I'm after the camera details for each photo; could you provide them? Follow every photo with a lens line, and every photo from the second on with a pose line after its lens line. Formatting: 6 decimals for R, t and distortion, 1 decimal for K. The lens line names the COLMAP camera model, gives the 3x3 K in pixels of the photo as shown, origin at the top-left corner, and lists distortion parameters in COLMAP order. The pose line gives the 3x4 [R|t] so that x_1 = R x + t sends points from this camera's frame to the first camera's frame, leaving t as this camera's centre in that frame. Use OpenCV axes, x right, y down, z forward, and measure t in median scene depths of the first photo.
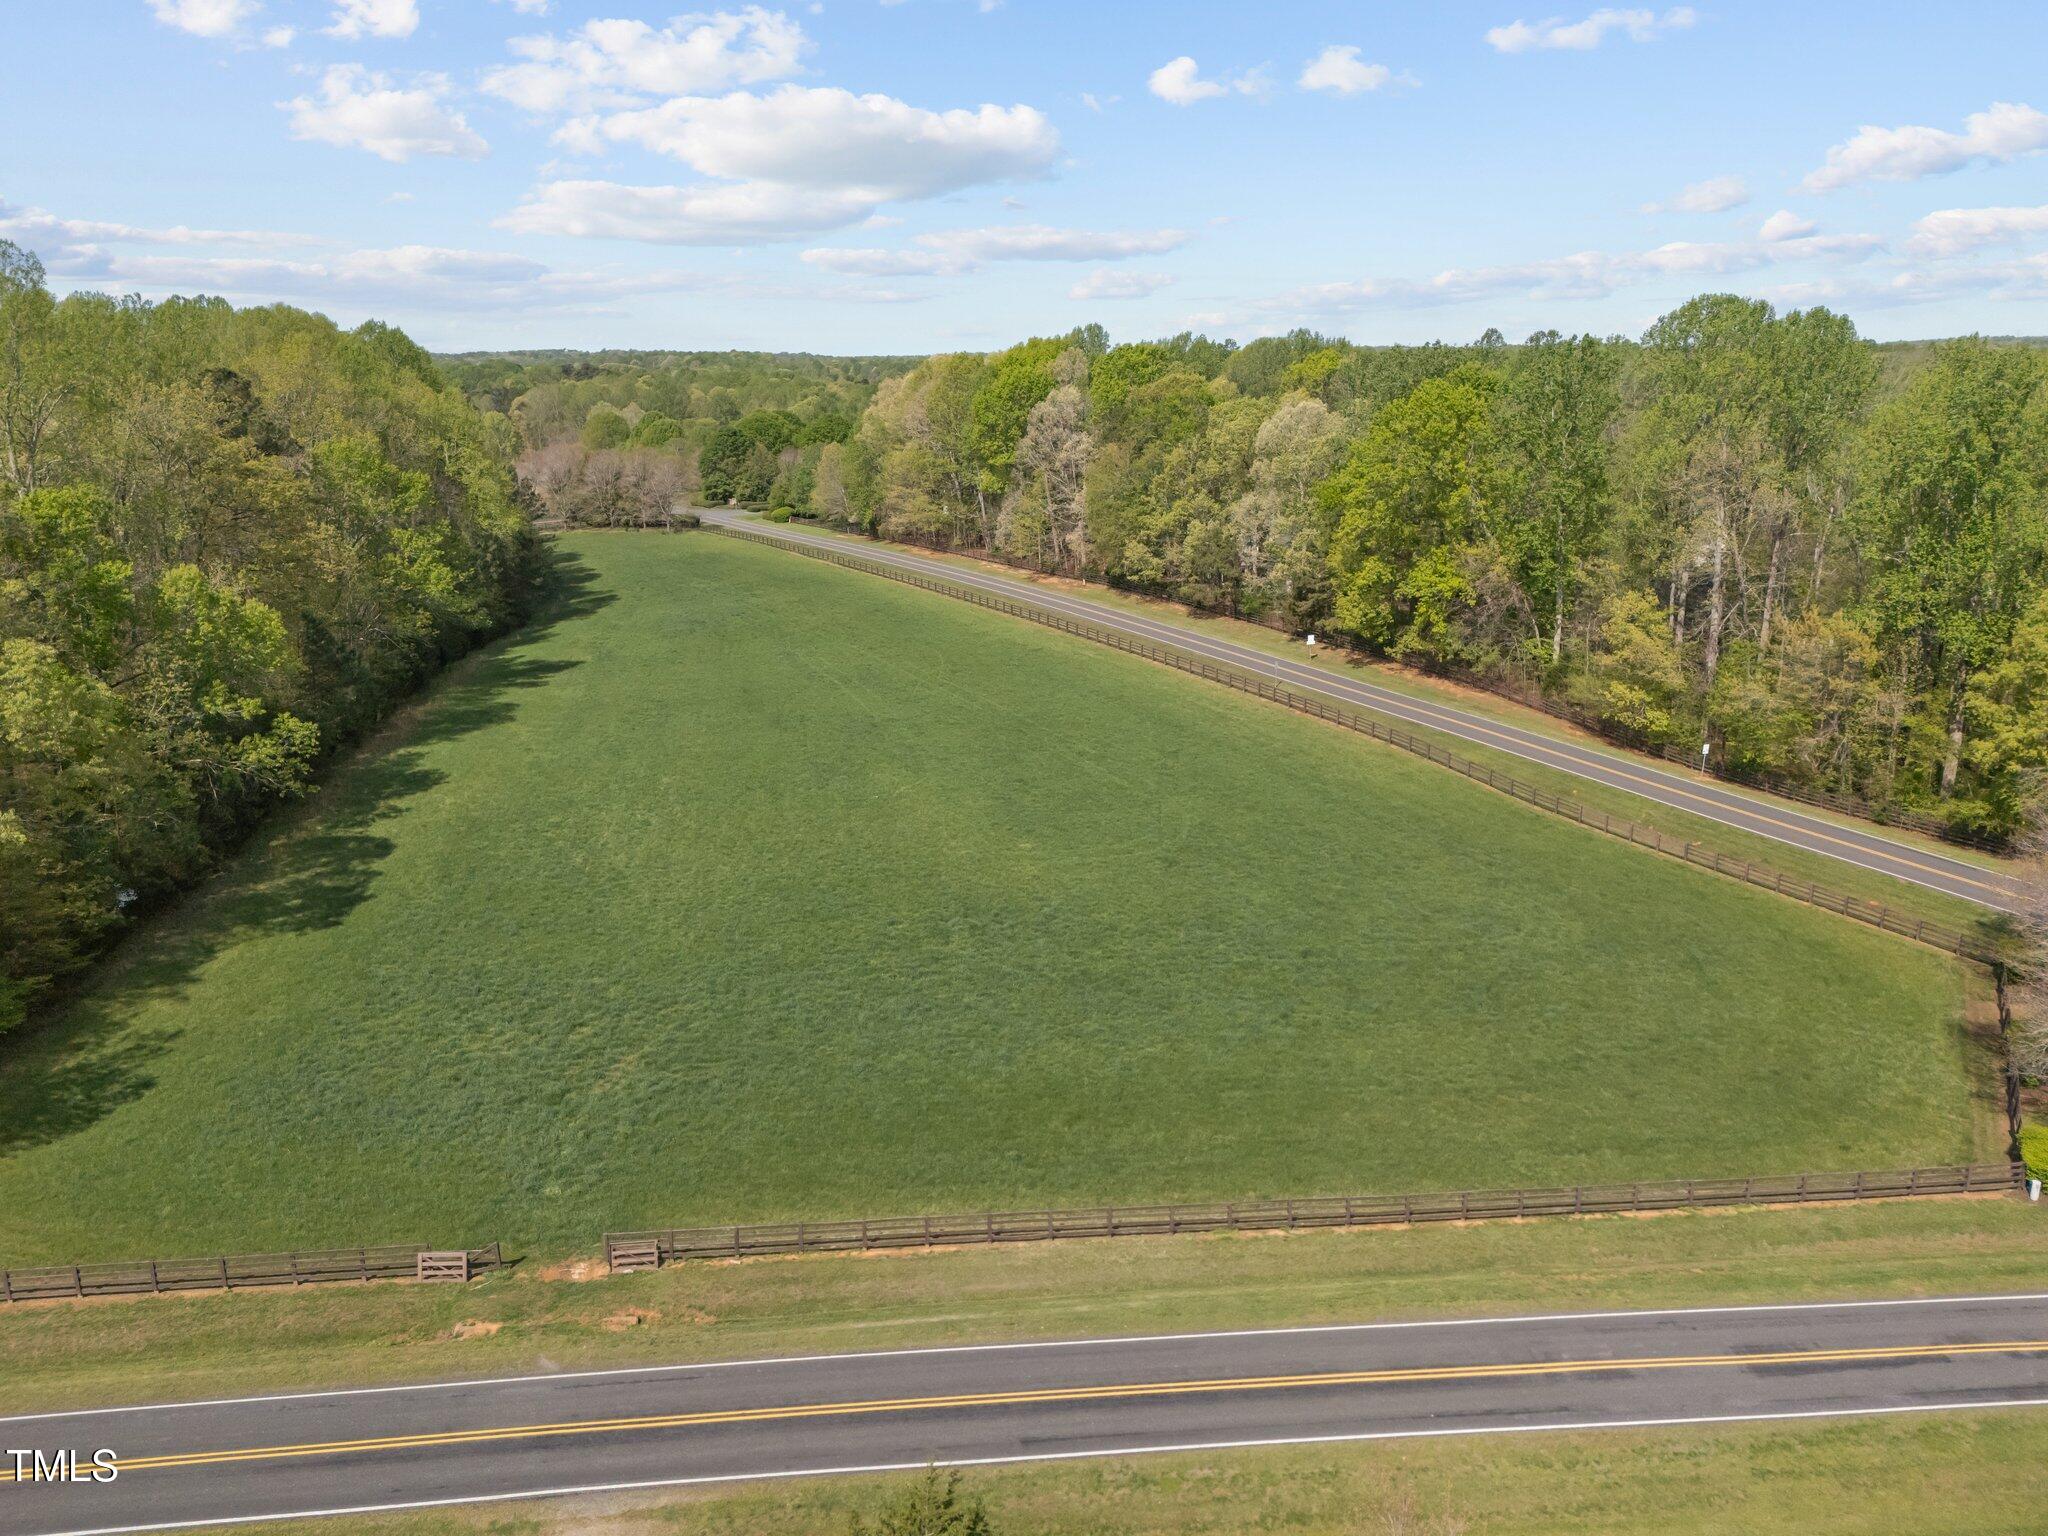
lens RADIAL K [[1539.1, 0, 1020.4], [0, 1539.1, 753.8], [0, 0, 1]] dist [0.073769, -0.077014]
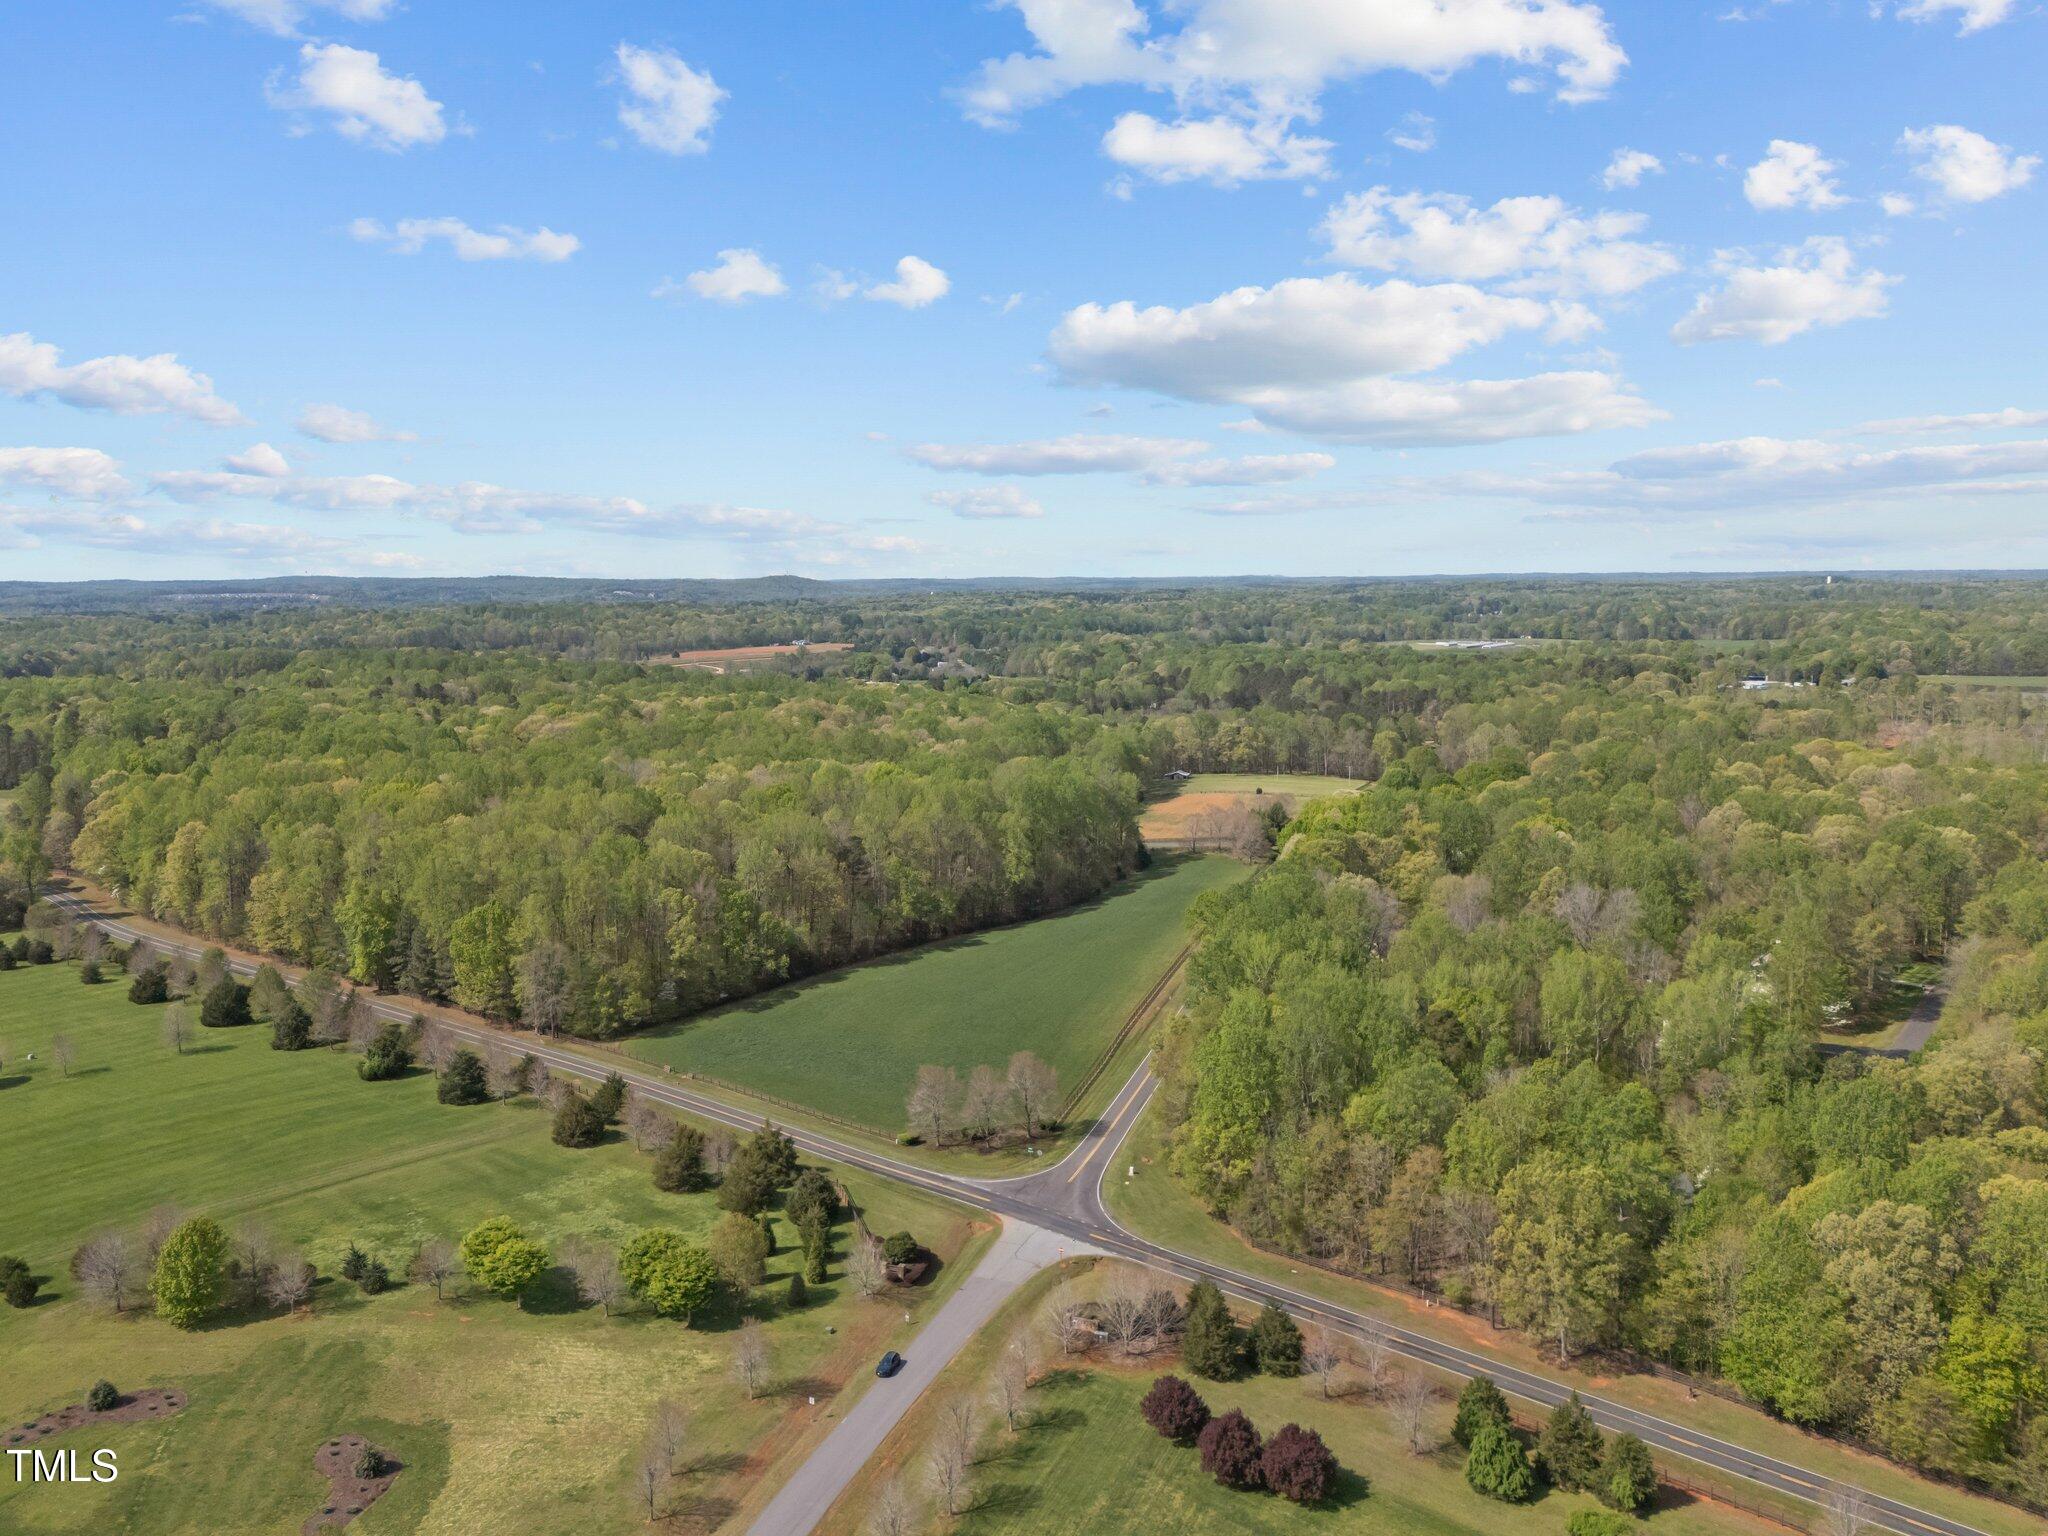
lens RADIAL K [[1583.6, 0, 1024.0], [0, 1583.6, 768.0], [0, 0, 1]] dist [0.079013, -0.080602]
pose [[0.695339, 0.081586, -0.714036, 2.691934], [-0.160977, 0.985972, -0.044104, -0.405485], [0.700421, 0.145611, 0.698719, -1.351772]]
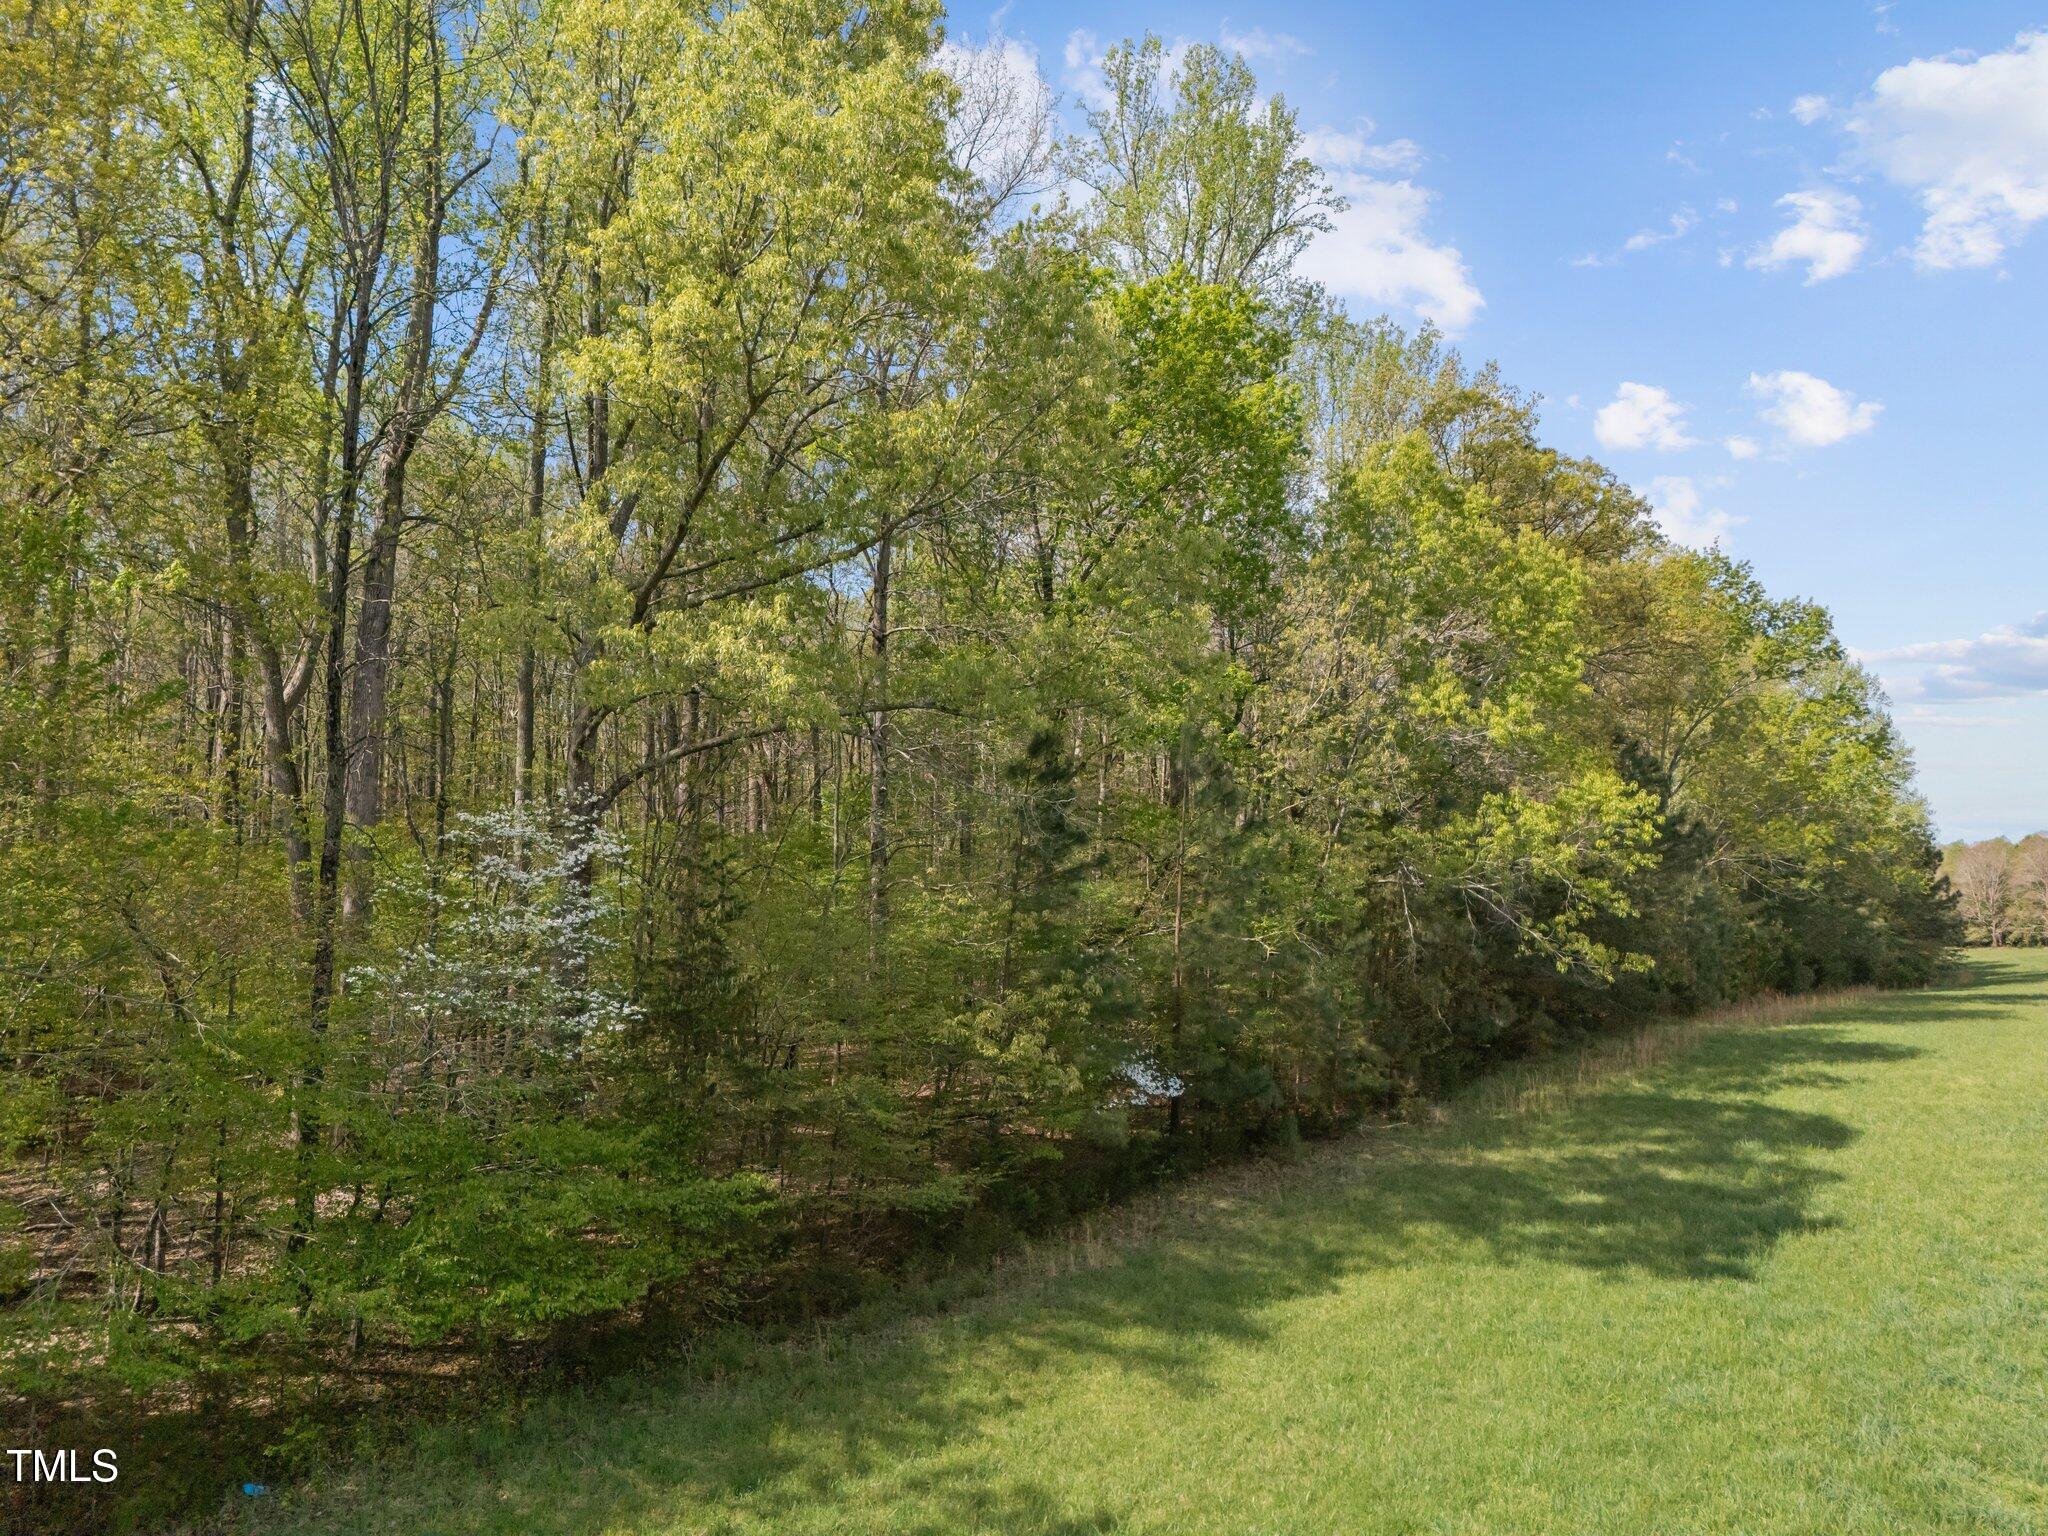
lens RADIAL K [[1539.1, 0, 1020.4], [0, 1539.1, 753.8], [0, 0, 1]] dist [0.073769, -0.077014]
pose [[0.723717, -0.039373, -0.688972, -0.312988], [-0.177690, 0.954076, -0.241174, 0.103661], [0.666828, 0.296965, 0.683485, 0.650052]]
